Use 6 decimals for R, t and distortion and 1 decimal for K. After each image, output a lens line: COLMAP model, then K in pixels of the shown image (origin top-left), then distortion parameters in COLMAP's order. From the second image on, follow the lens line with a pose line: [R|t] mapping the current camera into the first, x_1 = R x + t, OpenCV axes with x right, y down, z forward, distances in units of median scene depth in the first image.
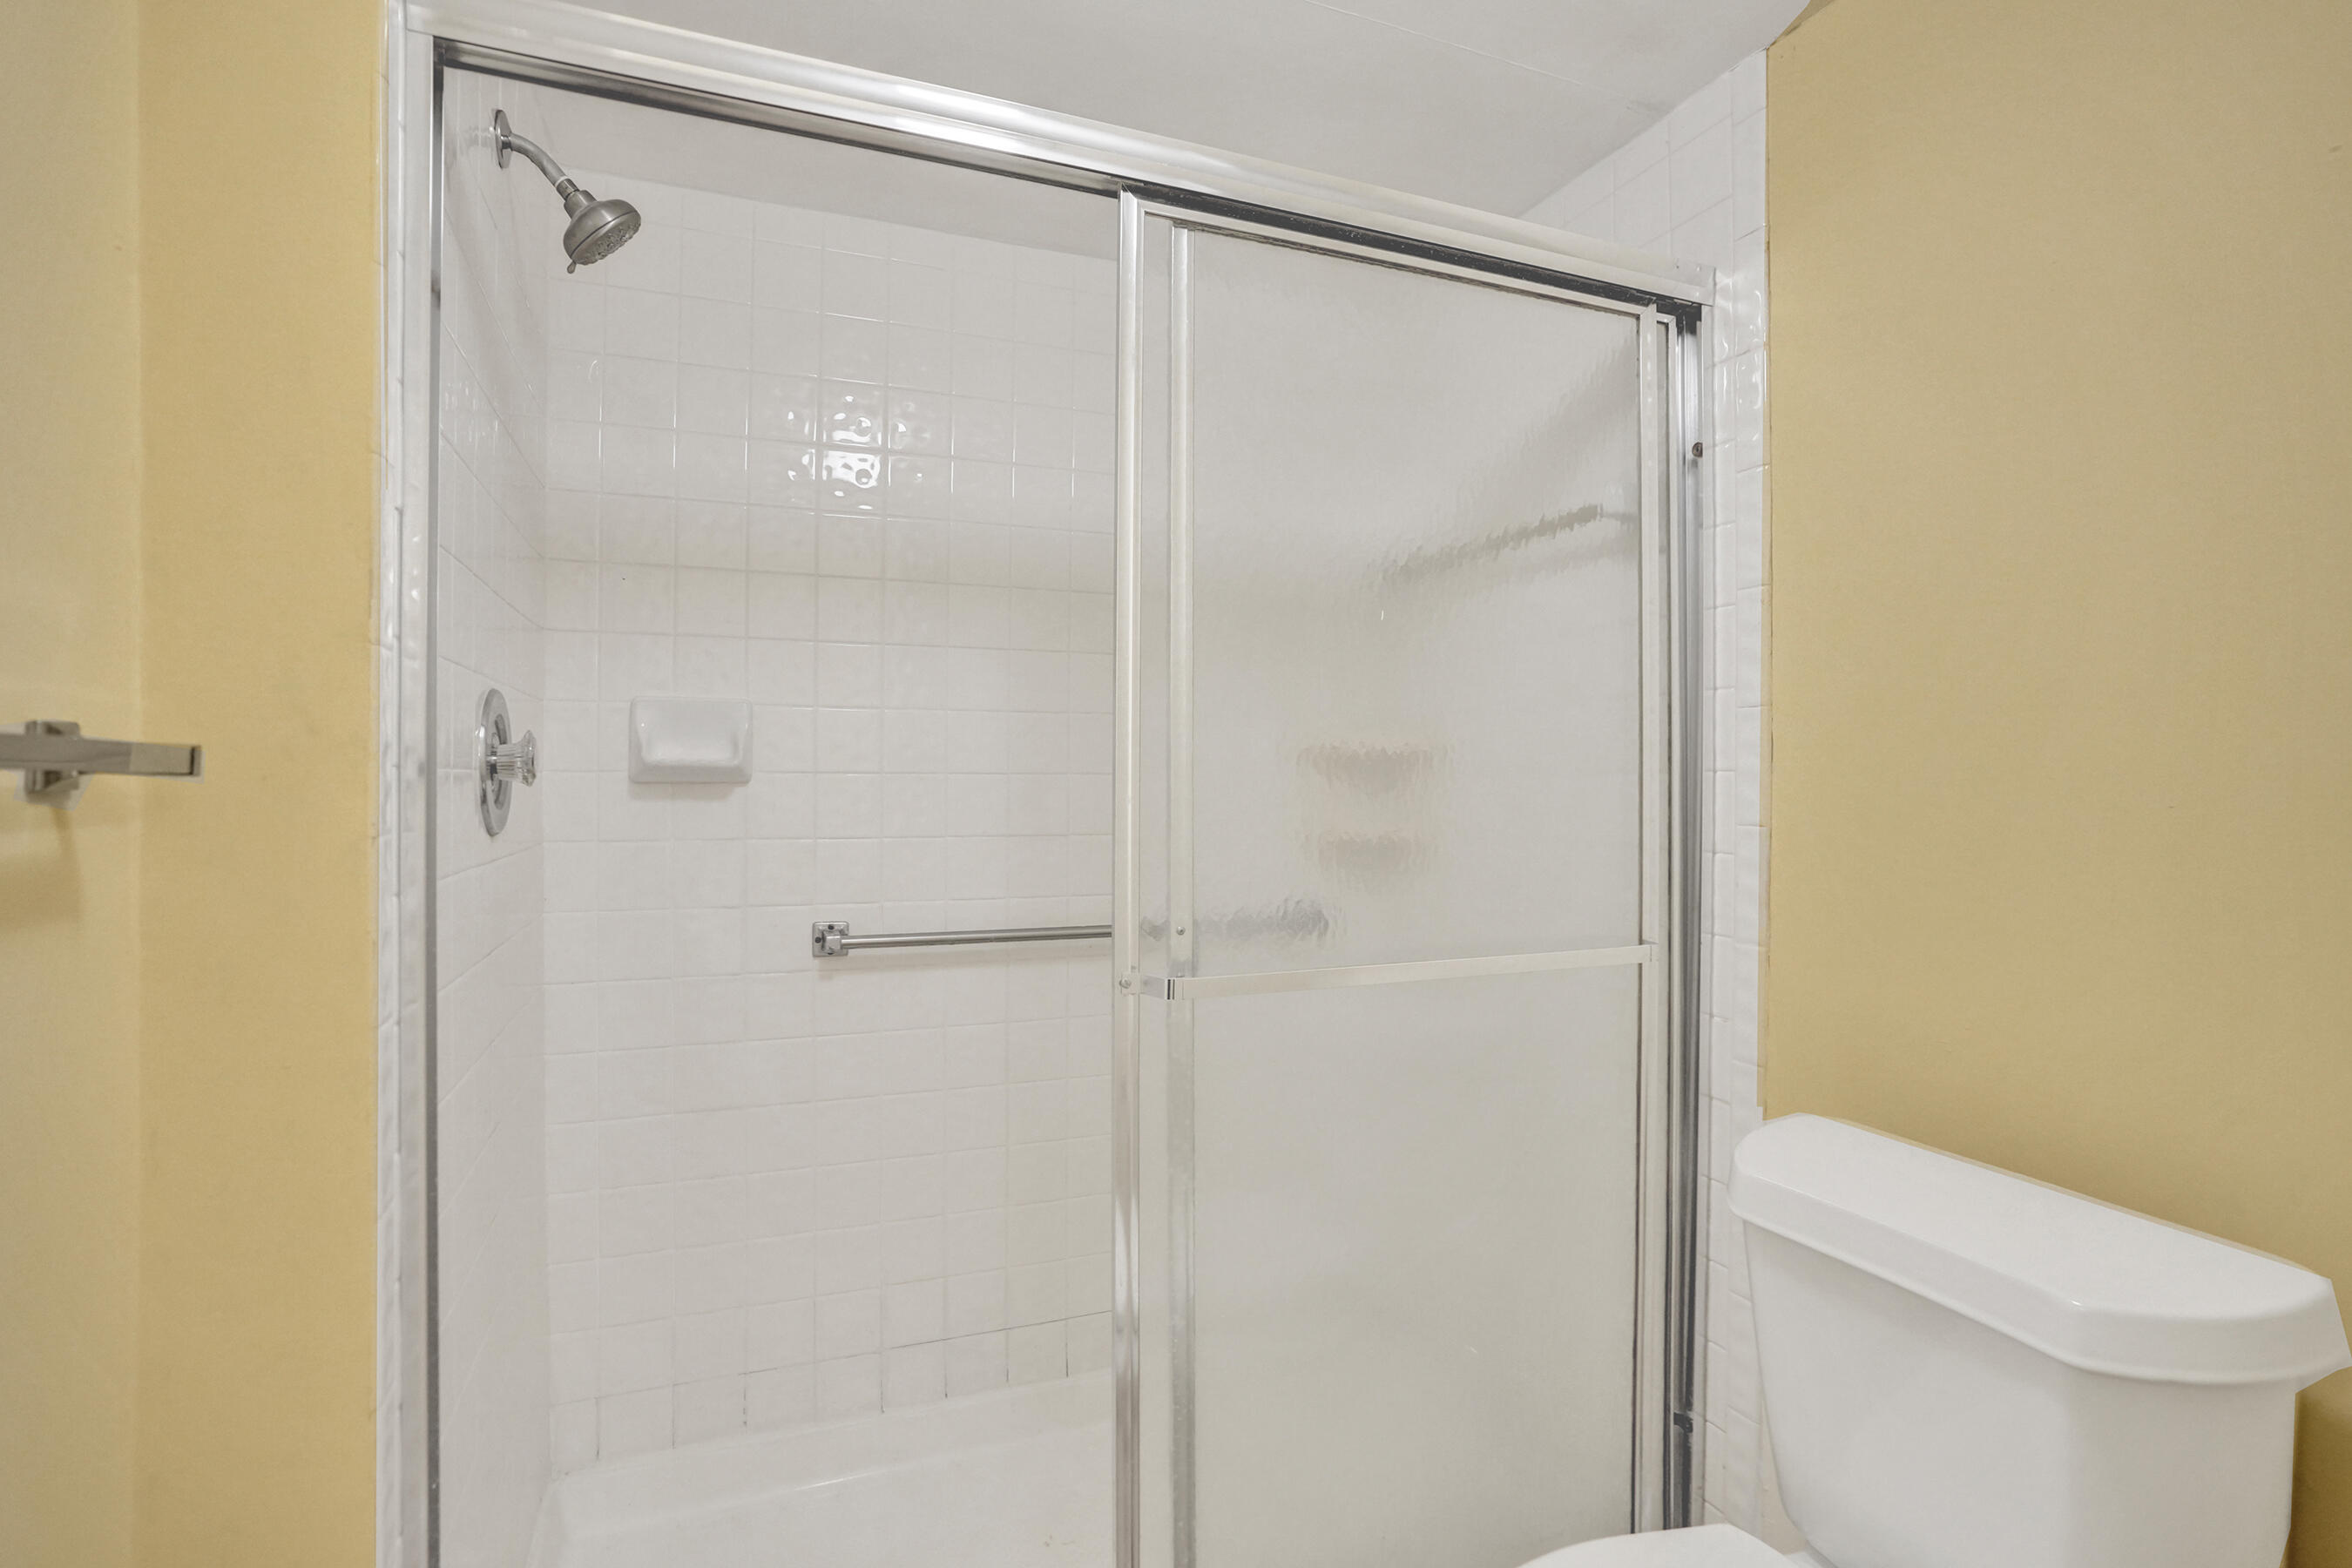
lens RADIAL K [[1085.1, 0, 1179.8], [0, 1085.1, 791.3], [0, 0, 1]] dist [-0.055316, 0.024136]
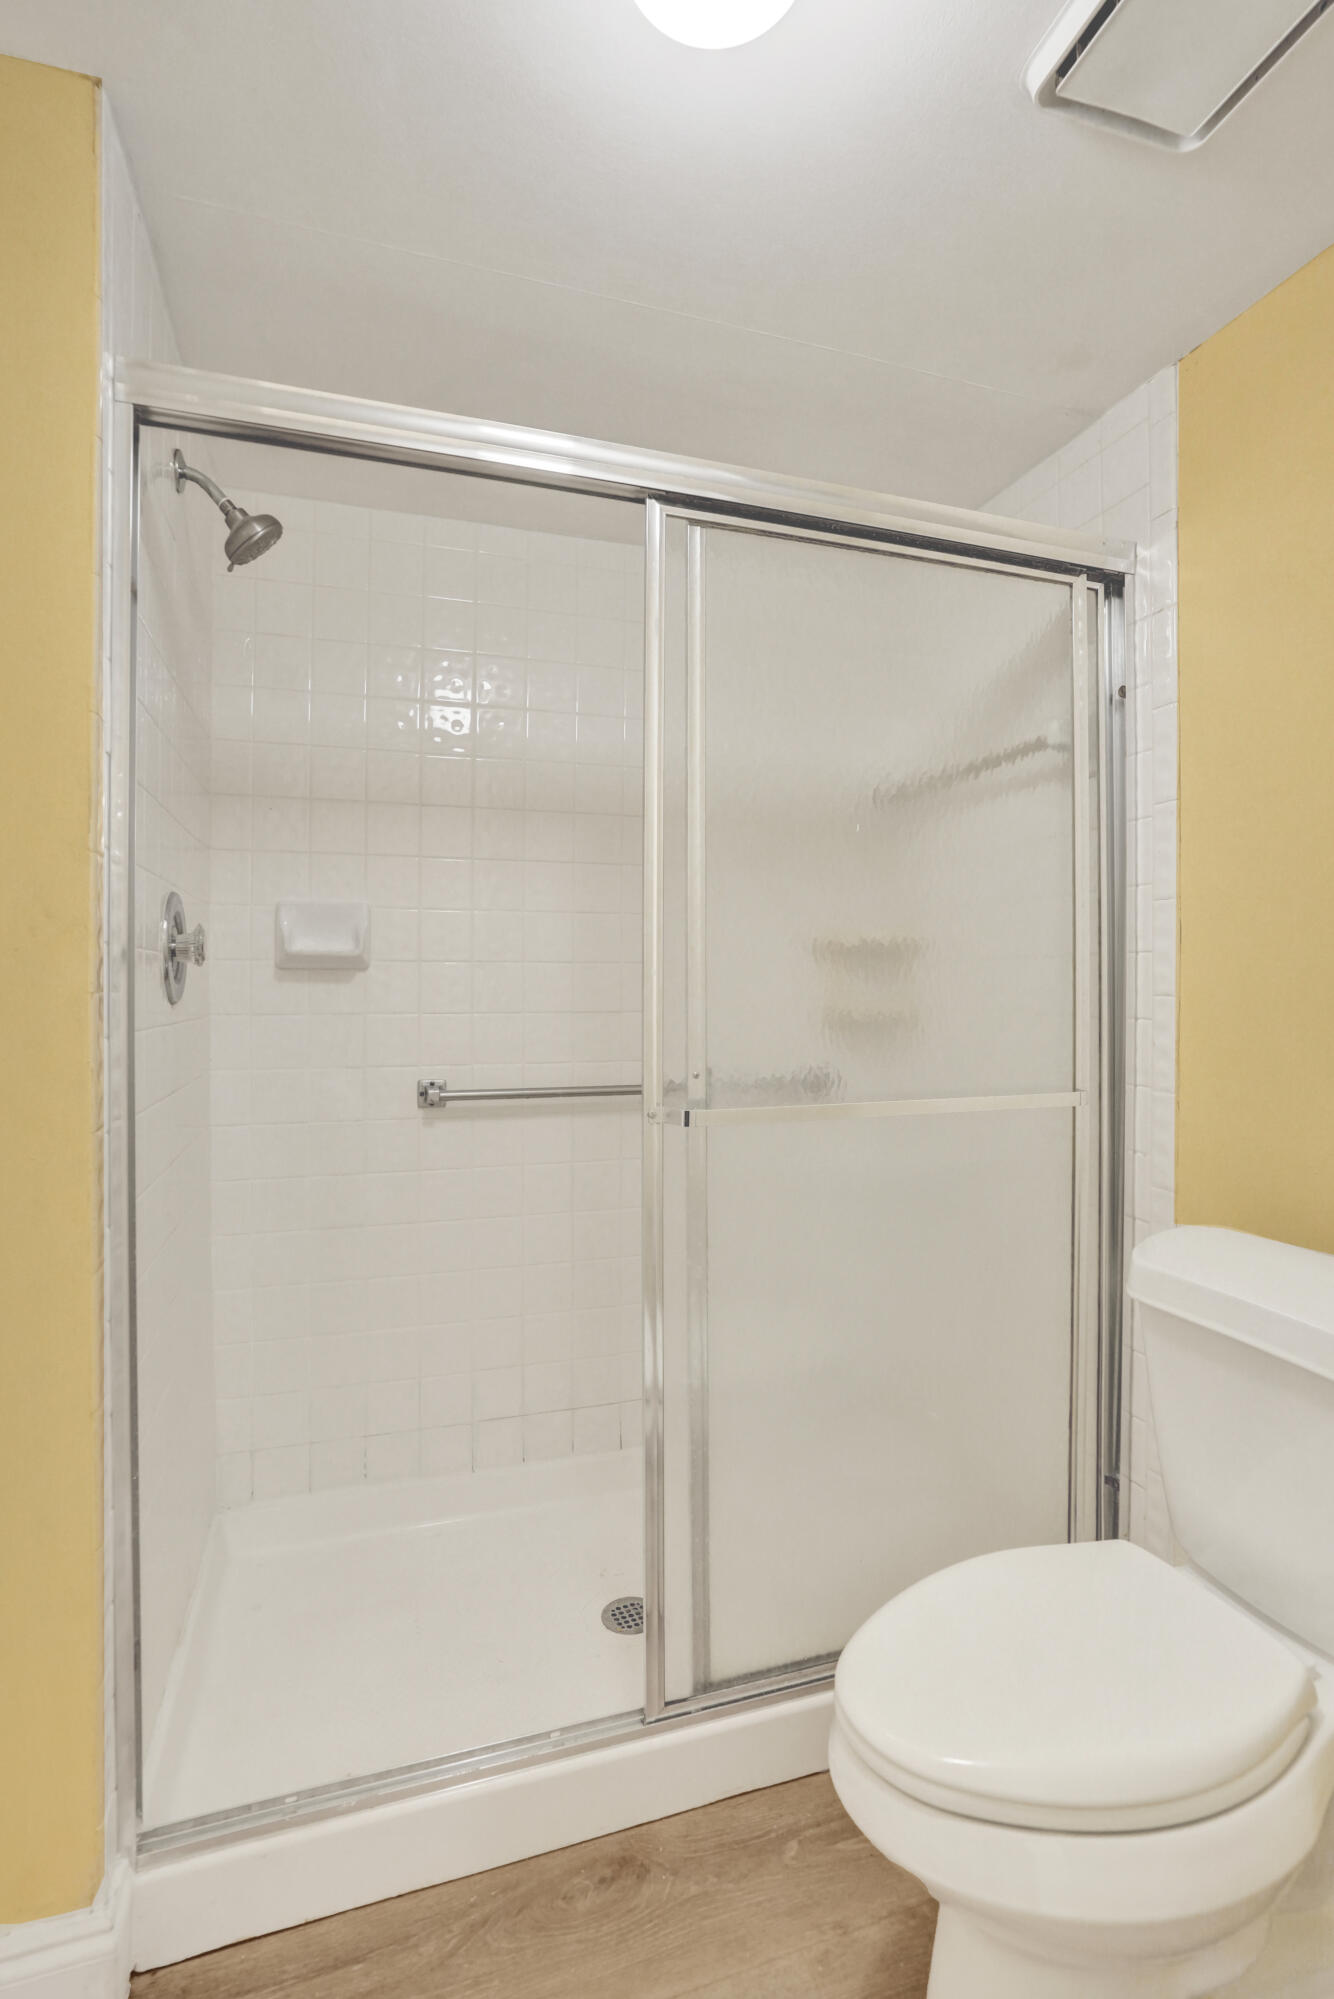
lens RADIAL K [[922.3, 0, 684.0], [0, 922.3, 991.3], [0, 0, 1]] dist [-0.055316, 0.024136]
pose [[0.998538, -0.002135, -0.054004, 0.037645], [0.002145, 0.999998, 0.000117, 0.024888], [0.054004, -0.000233, 0.998541, -0.072638]]
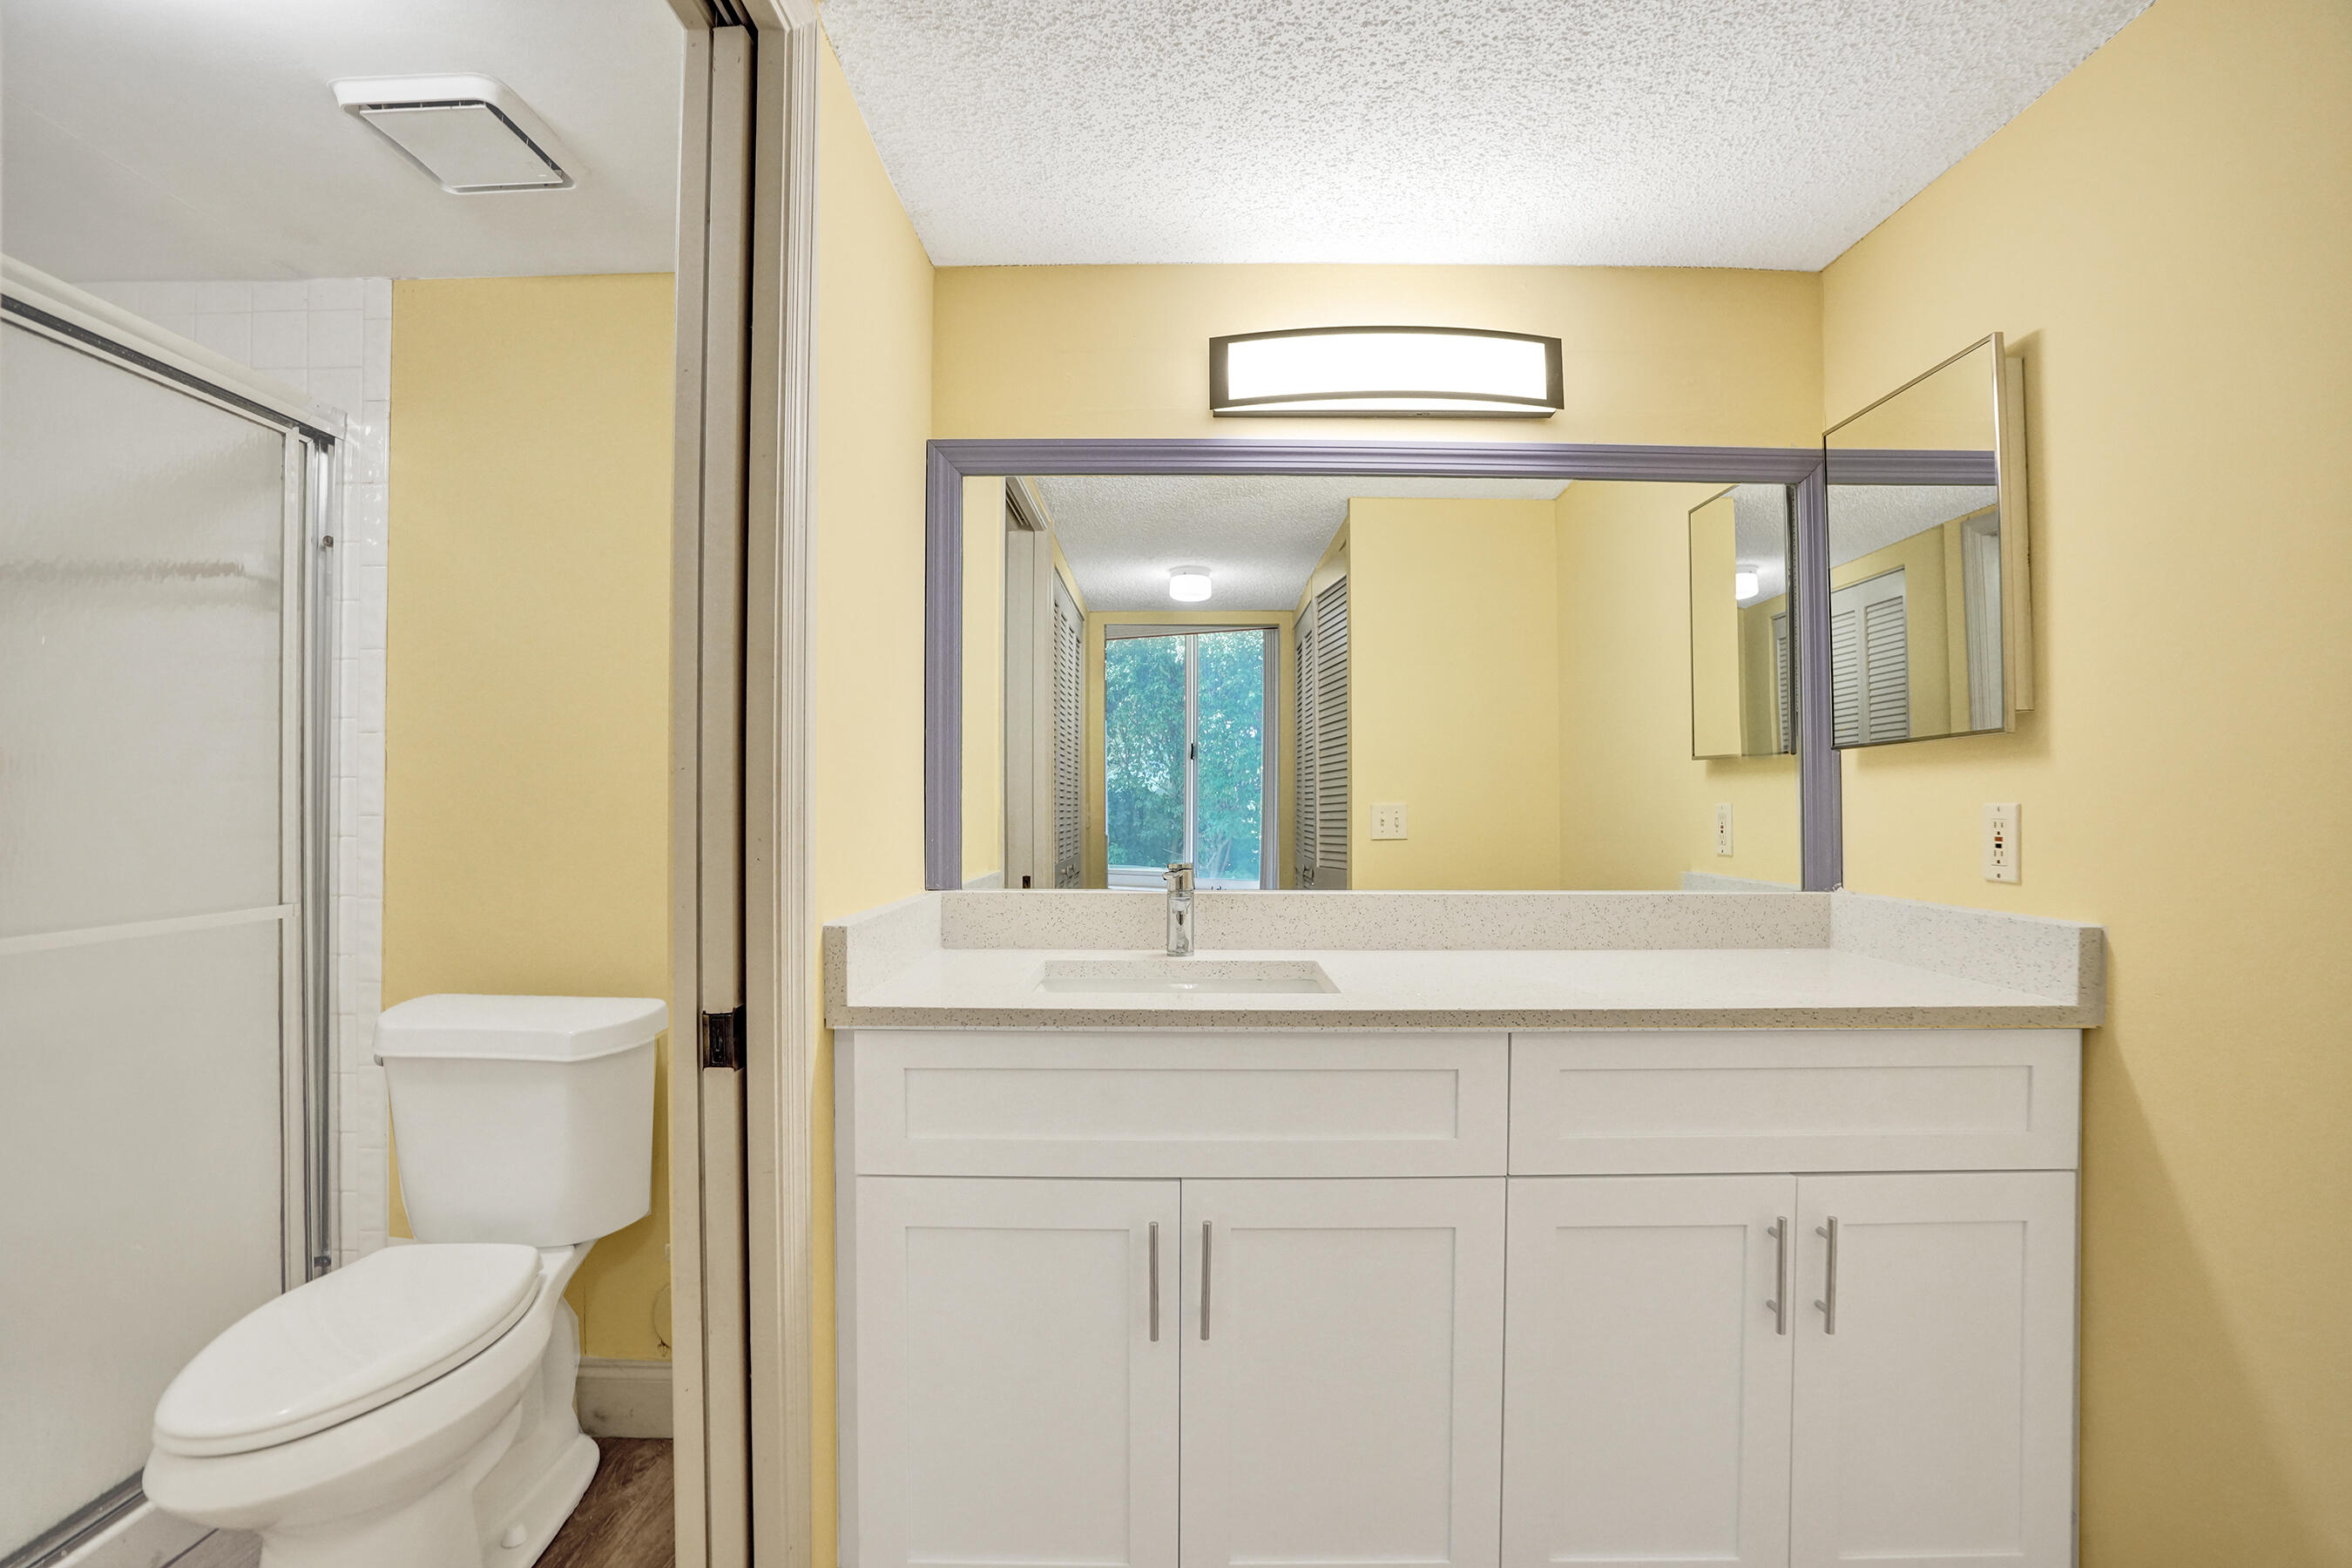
lens RADIAL K [[1085.1, 0, 1179.8], [0, 1085.1, 791.3], [0, 0, 1]] dist [-0.055316, 0.024136]
pose [[0.371476, 0.007591, 0.928412, -0.371738], [0.007239, 0.999912, -0.011072, 0.022817], [-0.928414, 0.010834, 0.371388, -0.521852]]
